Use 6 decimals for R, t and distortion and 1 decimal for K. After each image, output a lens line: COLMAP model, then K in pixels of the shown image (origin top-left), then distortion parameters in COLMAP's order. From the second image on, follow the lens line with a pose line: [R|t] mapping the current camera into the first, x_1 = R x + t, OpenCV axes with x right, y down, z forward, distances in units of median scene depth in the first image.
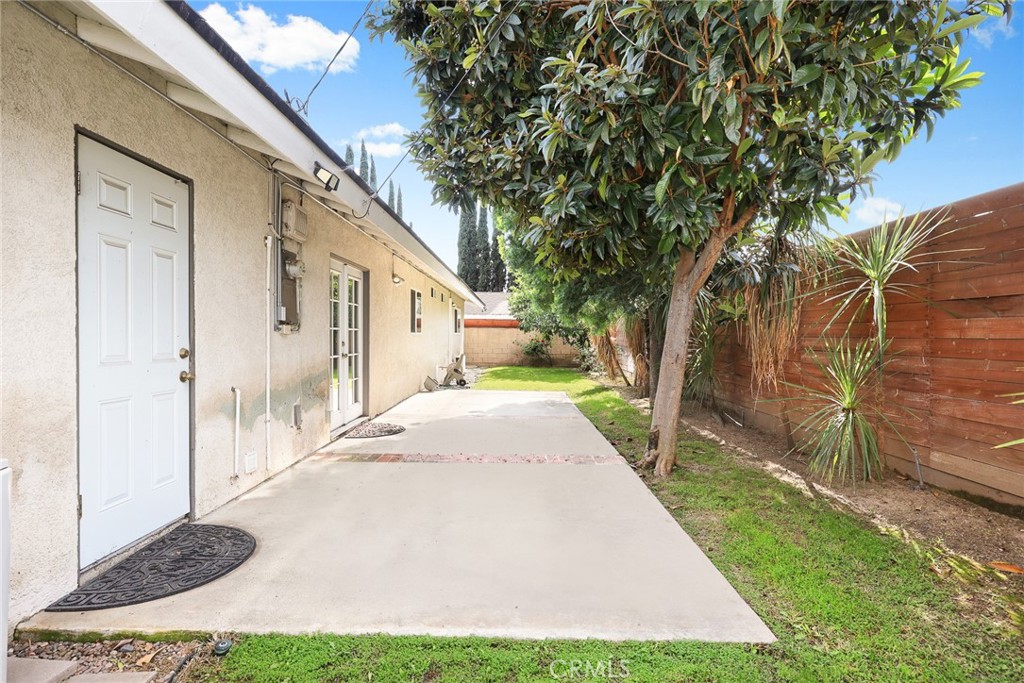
lens RADIAL K [[529.0, 0, 513.8], [0, 529.0, 341.3], [0, 0, 1]] dist [0.000659, 0.000023]
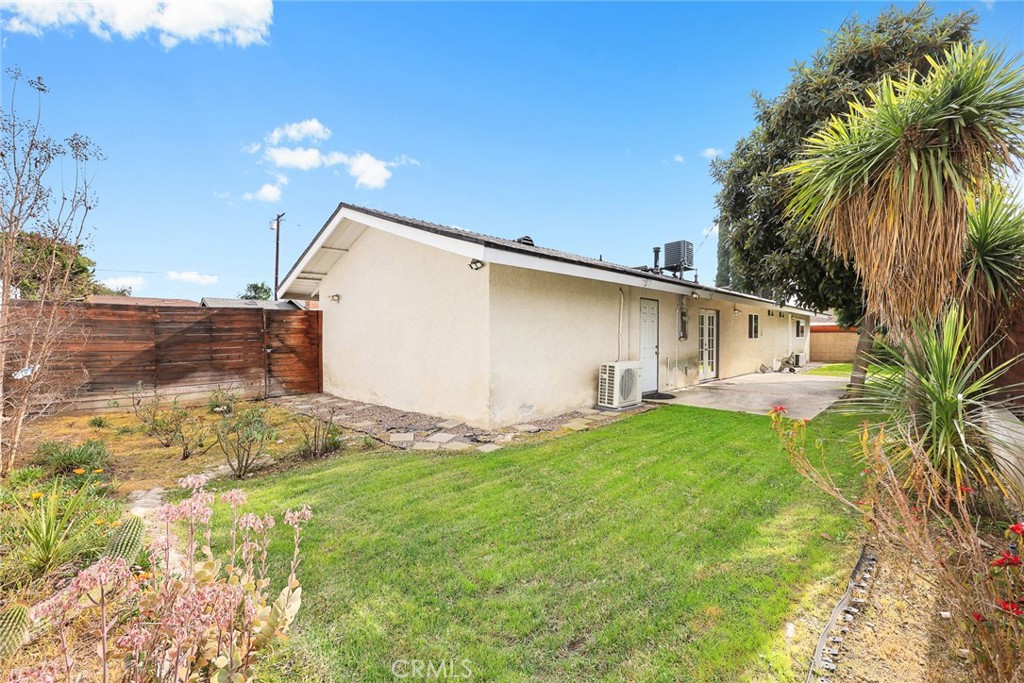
lens RADIAL K [[408.5, 0, 512.9], [0, 408.5, 340.0], [0, 0, 1]] dist [-0.016358, 0.000010]
pose [[0.708176, 0.005416, -0.706015, 0.341097], [-0.007473, 0.999972, 0.000175, -0.008491], [0.705997, 0.005152, 0.708196, -0.866431]]
